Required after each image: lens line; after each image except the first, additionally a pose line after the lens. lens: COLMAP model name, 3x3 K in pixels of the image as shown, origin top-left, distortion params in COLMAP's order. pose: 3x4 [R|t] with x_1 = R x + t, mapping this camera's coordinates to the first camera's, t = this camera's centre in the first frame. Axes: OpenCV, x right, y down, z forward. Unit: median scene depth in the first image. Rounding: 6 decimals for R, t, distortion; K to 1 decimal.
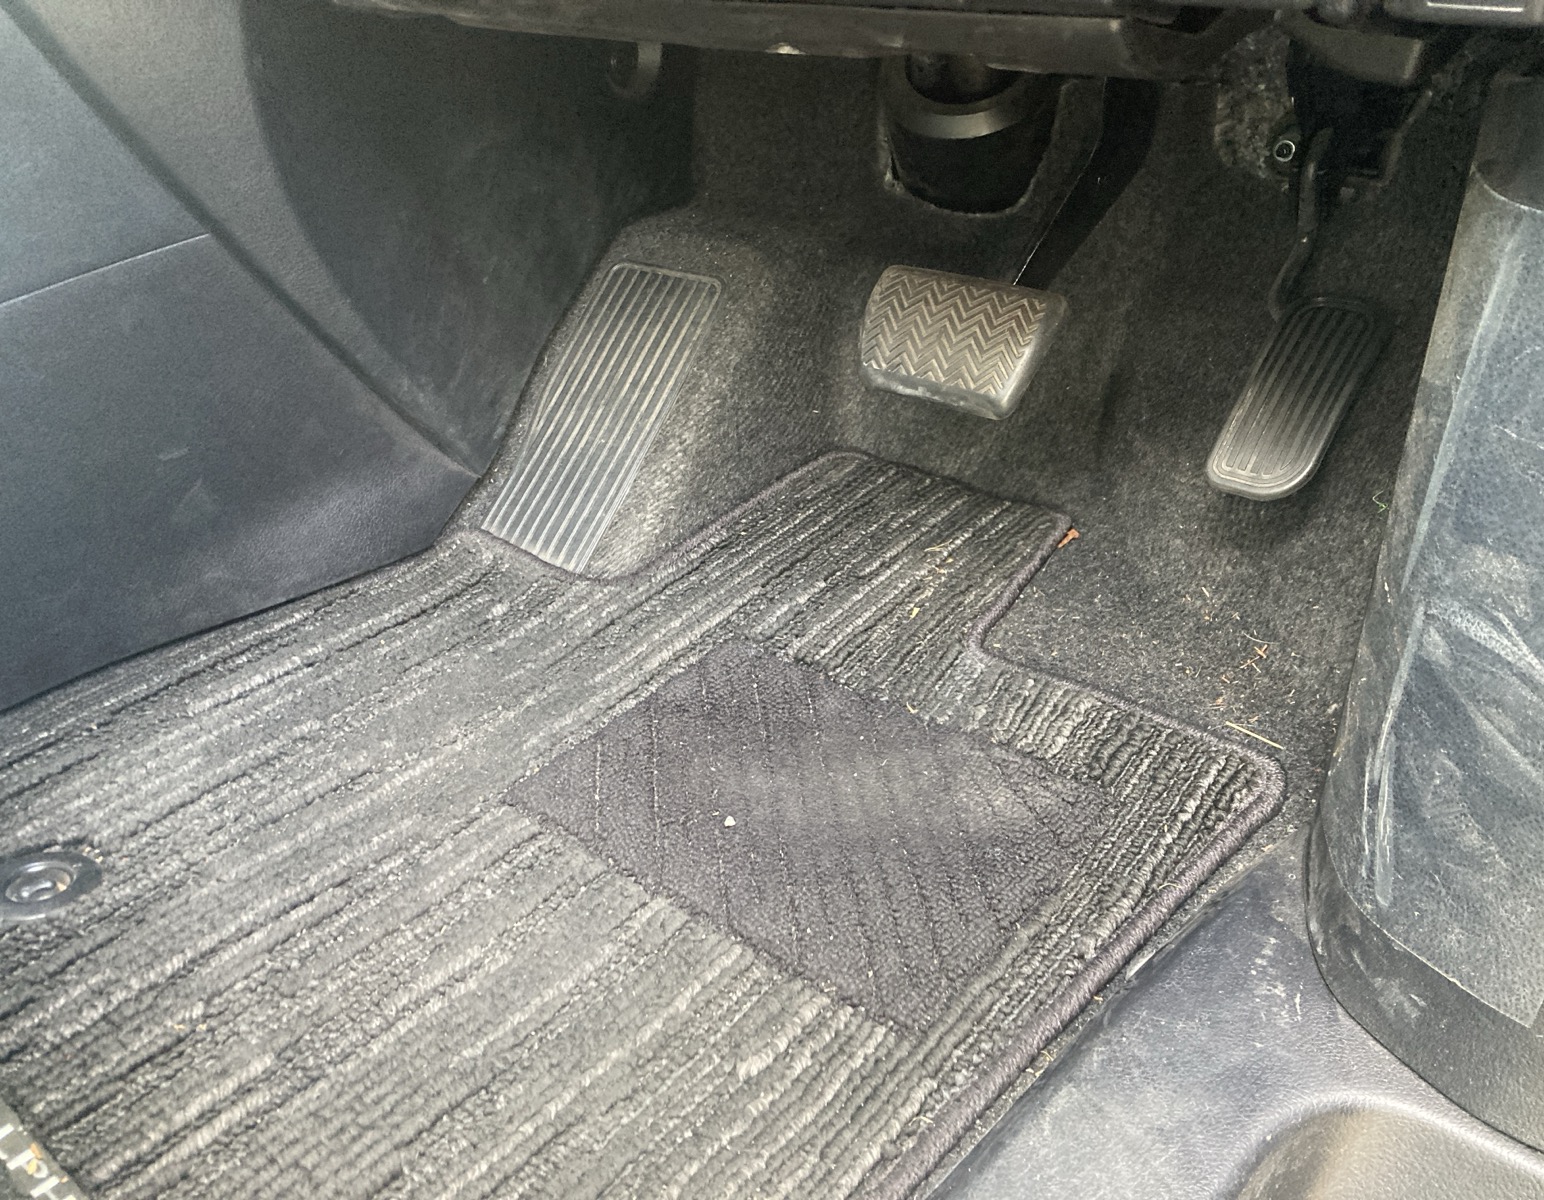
lens RADIAL K [[1333.6, 0, 772.0], [0, 1333.6, 600.0], [0, 0, 1]] dist [0.019186, 0.006049]
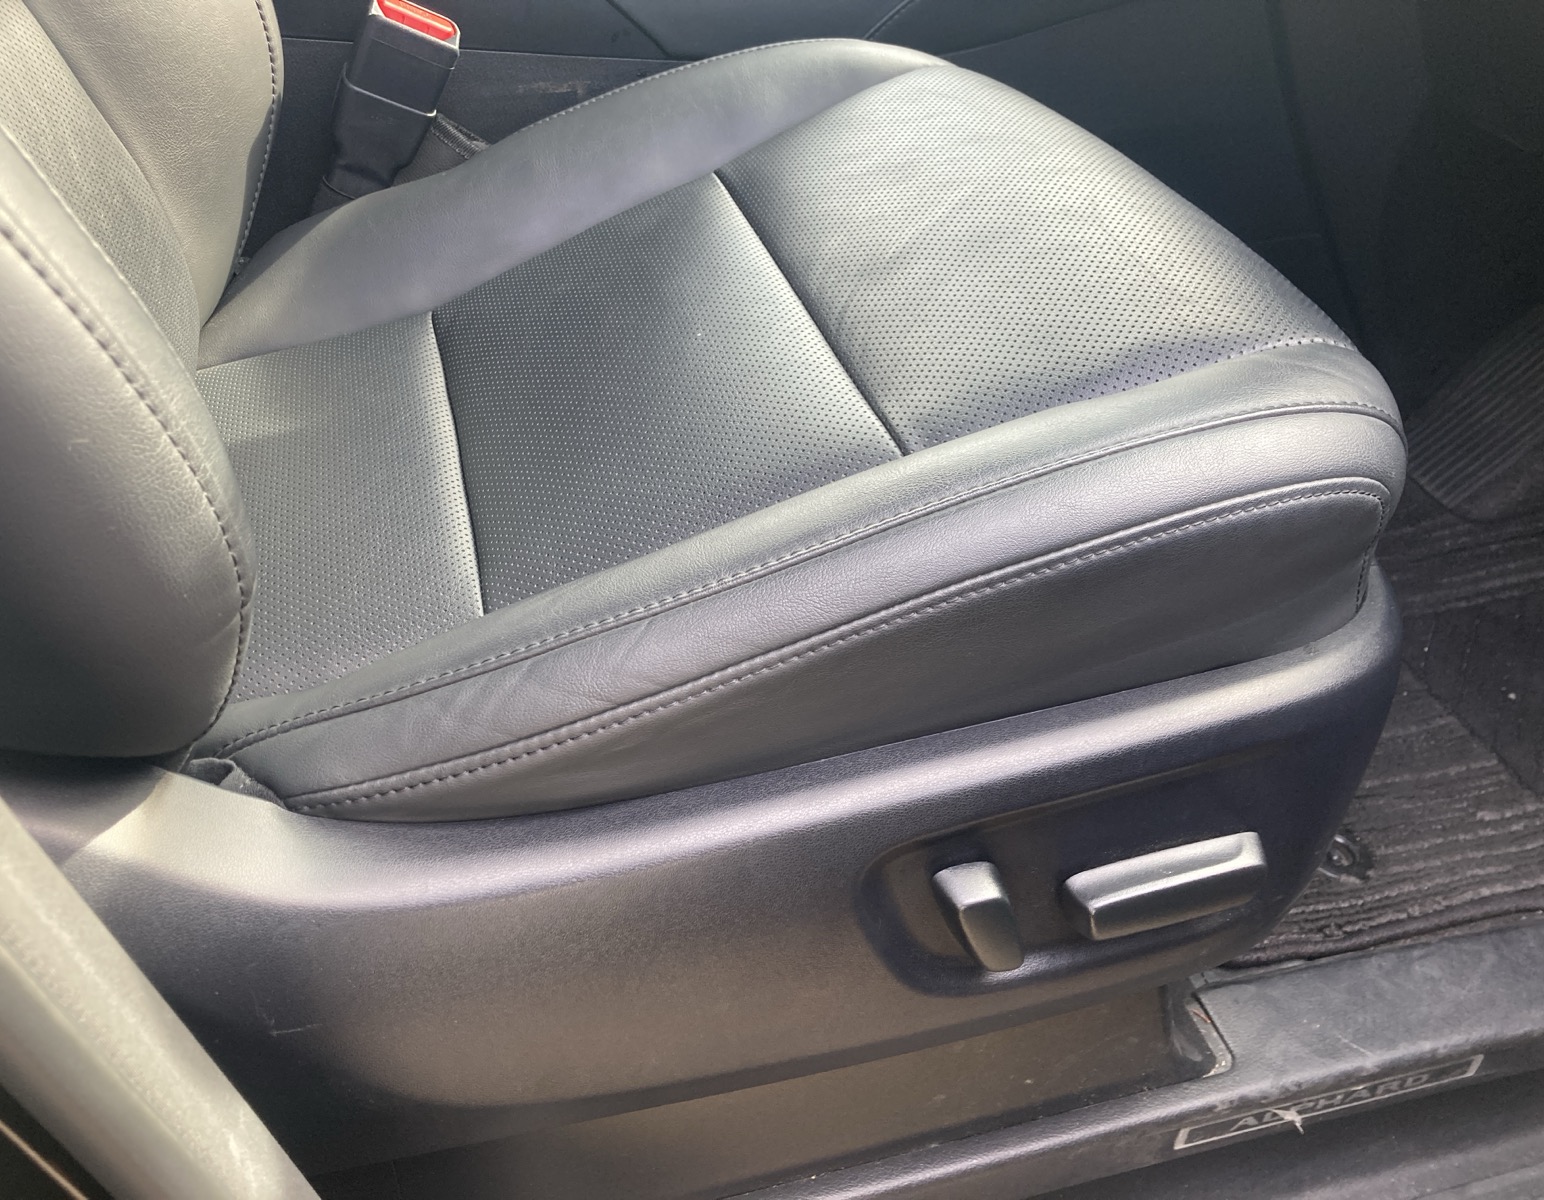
lens RADIAL K [[1333.6, 0, 772.0], [0, 1333.6, 600.0], [0, 0, 1]] dist [0.019186, 0.006049]
pose [[0.815083, 0.380156, -0.437174, -0.107687], [-0.327760, 0.924815, 0.193109, 0.047983], [0.477717, -0.014112, 0.878401, -0.922245]]
